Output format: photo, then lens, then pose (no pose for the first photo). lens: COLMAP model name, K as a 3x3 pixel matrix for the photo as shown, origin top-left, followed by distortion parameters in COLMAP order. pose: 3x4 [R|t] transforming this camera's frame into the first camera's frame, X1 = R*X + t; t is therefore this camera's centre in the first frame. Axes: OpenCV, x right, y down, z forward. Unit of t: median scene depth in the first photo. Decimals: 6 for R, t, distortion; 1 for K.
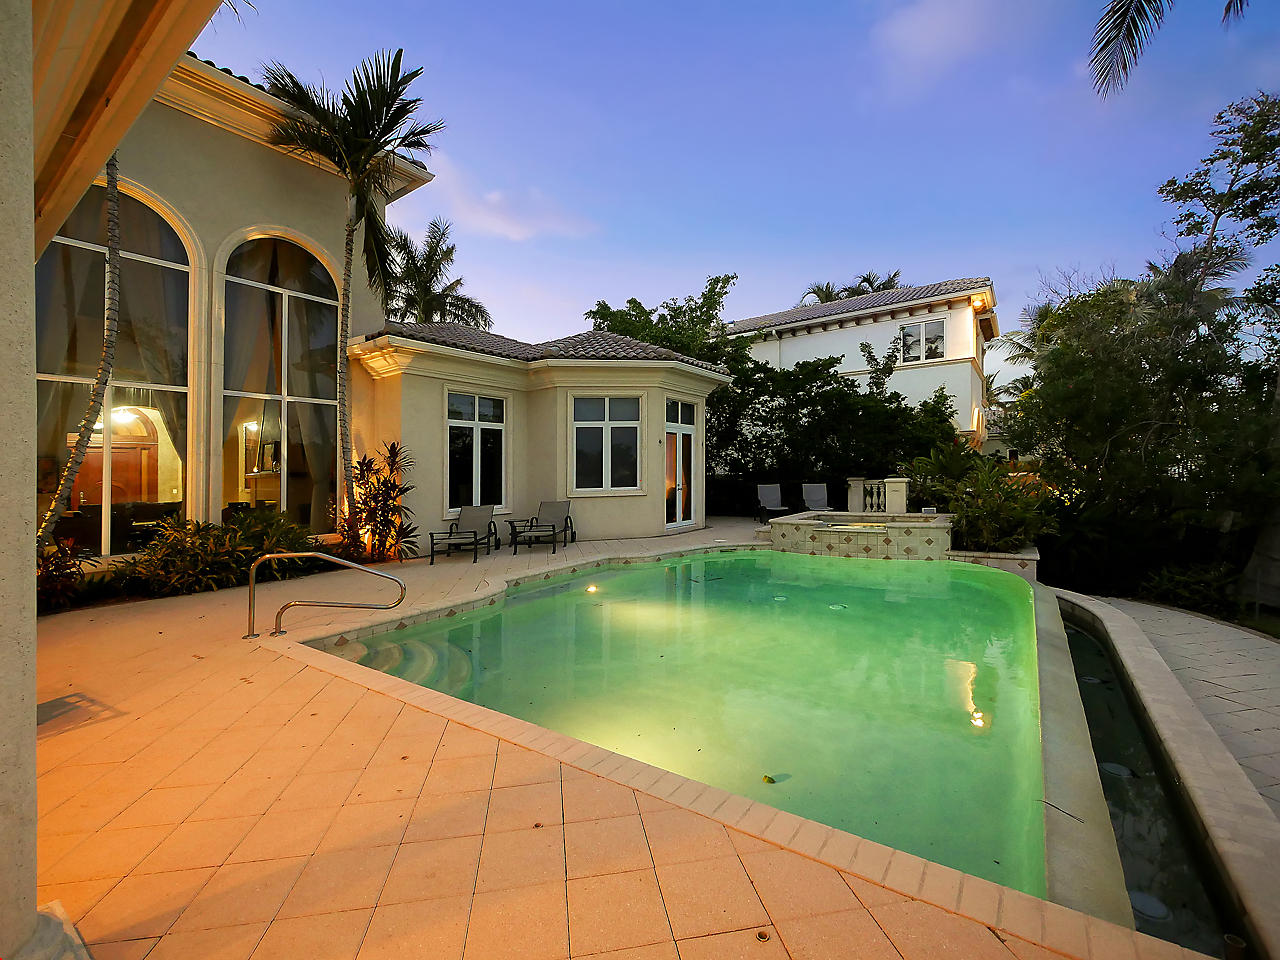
lens RADIAL K [[545.9, 0, 633.8], [0, 545.9, 472.1], [0, 0, 1]] dist [-0.006661, 0.001807]
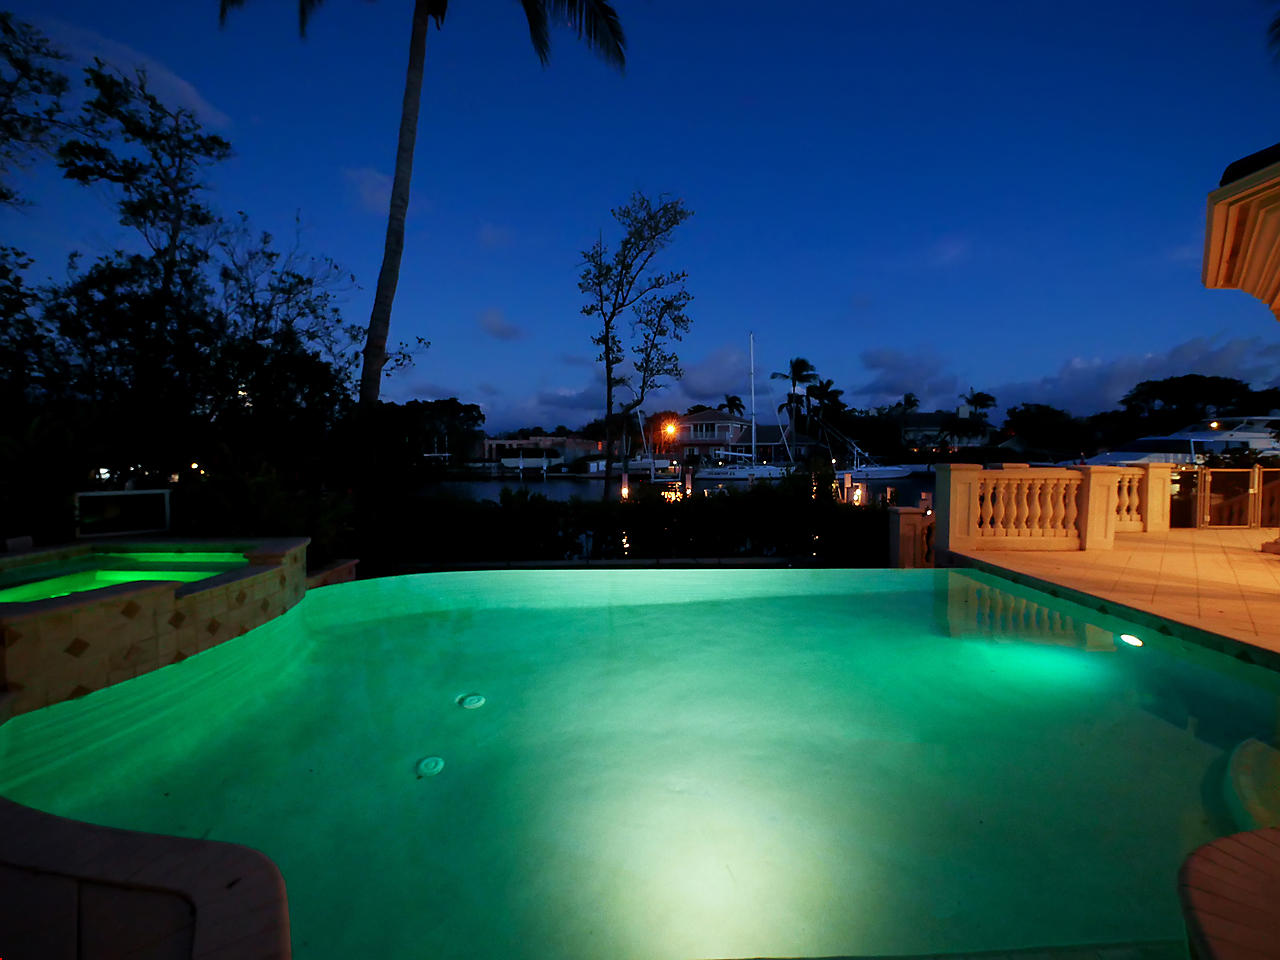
lens RADIAL K [[568.8, 0, 634.5], [0, 568.8, 477.6], [0, 0, 1]] dist [-0.004827, 0.000197]
pose [[-0.592959, -0.005935, 0.805211, -0.167431], [0.011525, 0.999808, 0.015856, 0.011072], [-0.805150, 0.018682, -0.592776, 0.791846]]
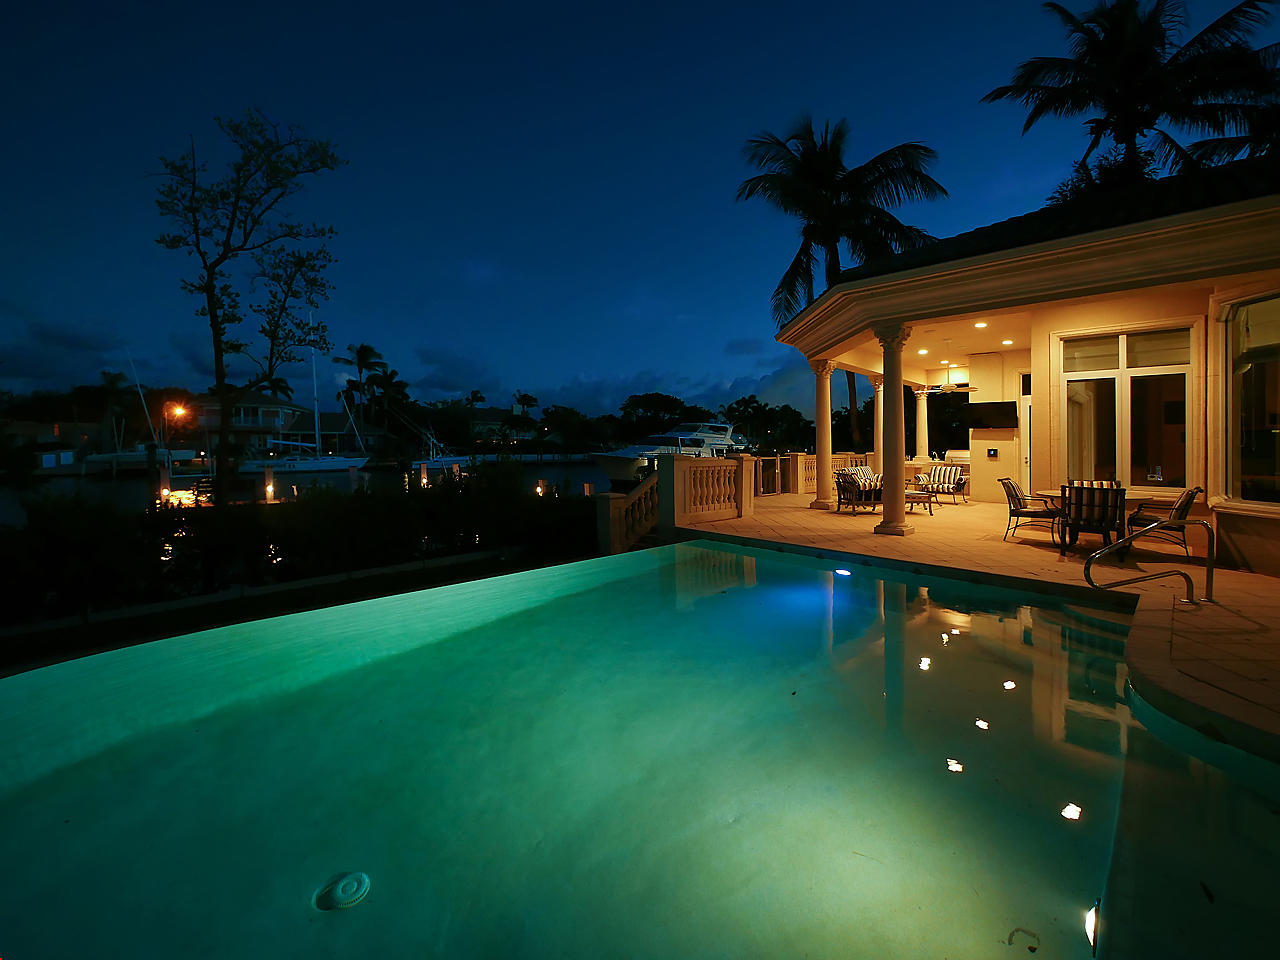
lens RADIAL K [[545.9, 0, 642.3], [0, 545.9, 462.6], [0, 0, 1]] dist [-0.006661, 0.001807]
pose [[-0.987412, 0.013929, 0.157555, 0.059366], [0.017190, 0.999665, 0.019354, 0.003585], [-0.157232, 0.021818, -0.987321, 0.860664]]
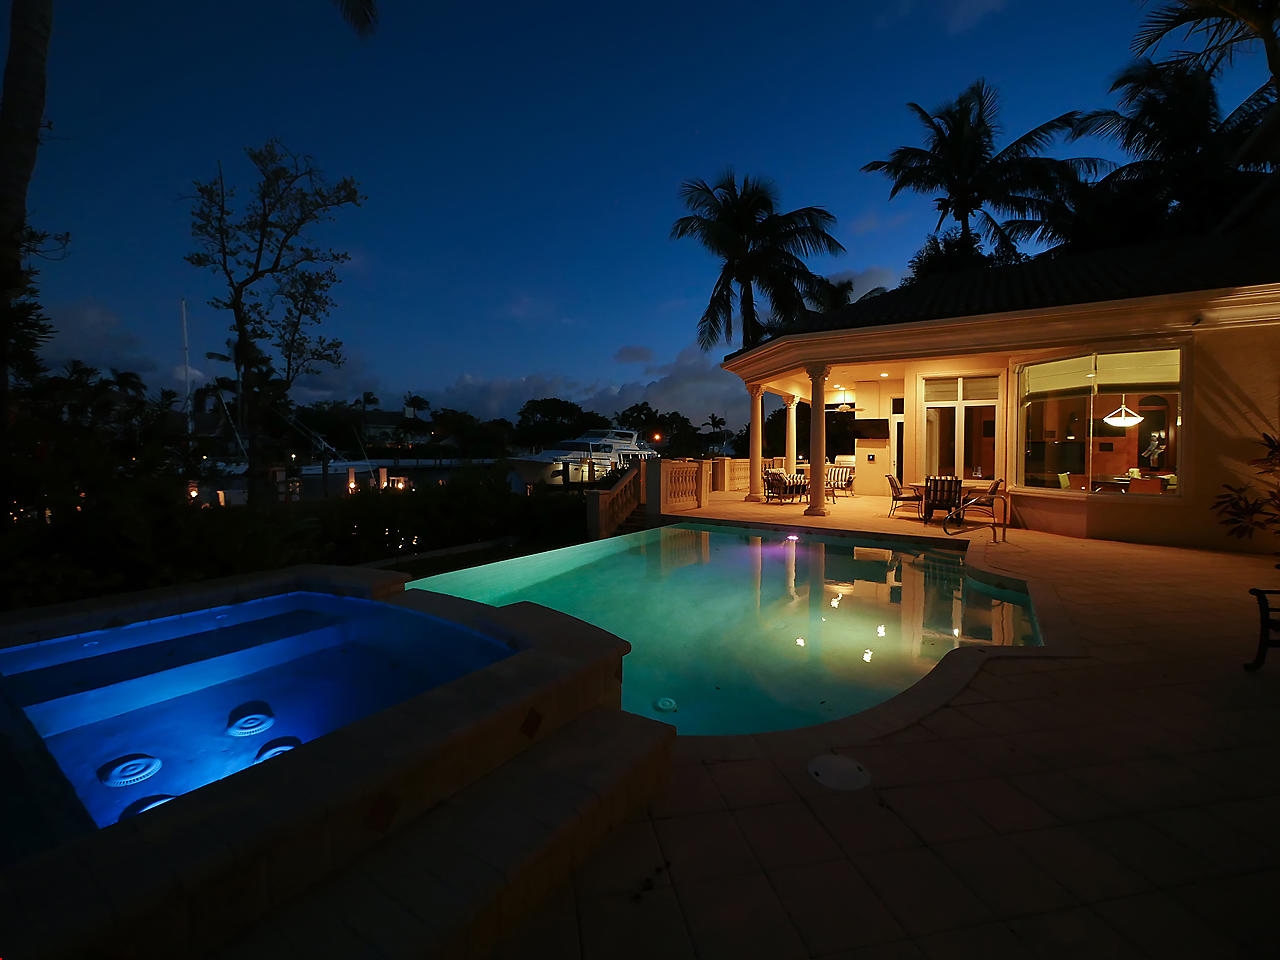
lens RADIAL K [[545.9, 0, 639.8], [0, 545.9, 481.9], [0, 0, 1]] dist [-0.006661, 0.001807]
pose [[-0.998994, 0.017113, -0.041455, 0.220750], [0.015101, 0.998715, 0.048376, 0.002819], [0.042230, 0.047701, -0.997969, 1.099673]]
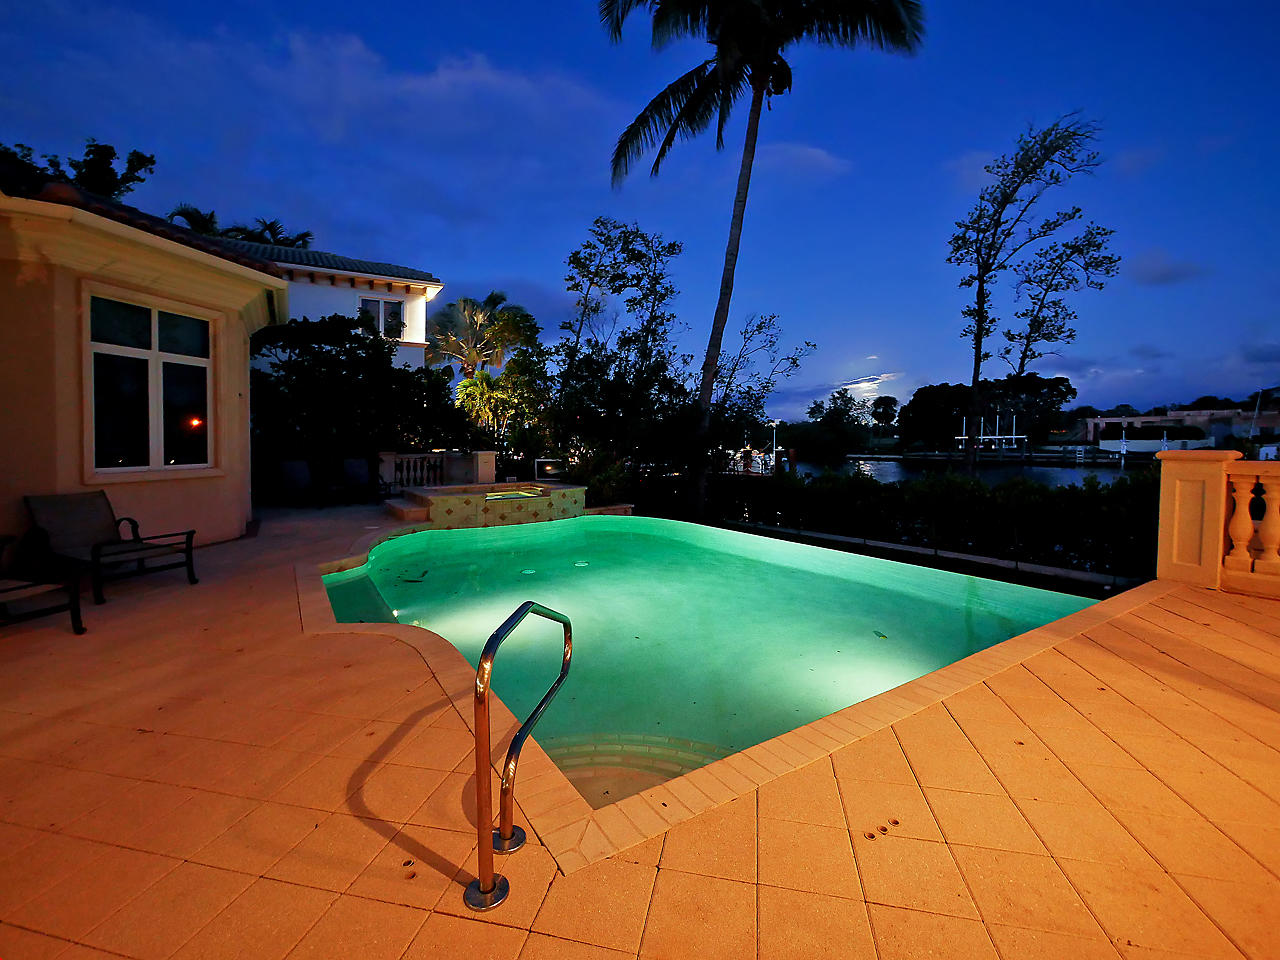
lens RADIAL K [[545.9, 0, 629.5], [0, 545.9, 463.5], [0, 0, 1]] dist [-0.006661, 0.001807]
pose [[0.383718, -0.016145, 0.923309, -0.392117], [-0.004358, 0.999804, 0.019294, 0.013074], [-0.923440, -0.011427, 0.383573, 0.309842]]
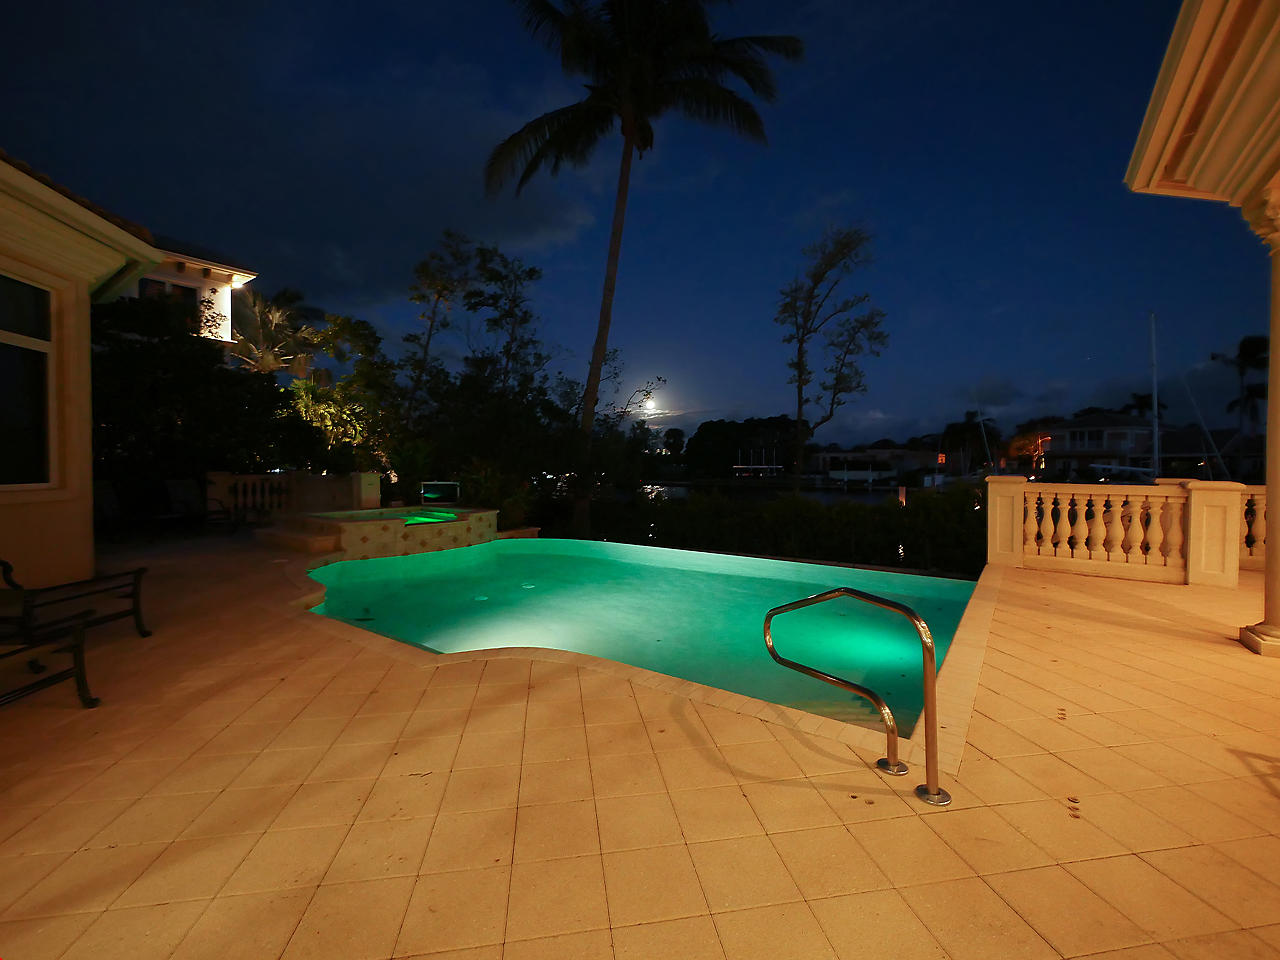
lens RADIAL K [[545.9, 0, 633.1], [0, 545.9, 482.0], [0, 0, 1]] dist [-0.006661, 0.001807]
pose [[-0.006783, -0.003208, 0.999972, -0.468089], [-0.011807, 0.999925, 0.003128, 0.019127], [-0.999907, -0.011785, -0.006821, 0.512268]]
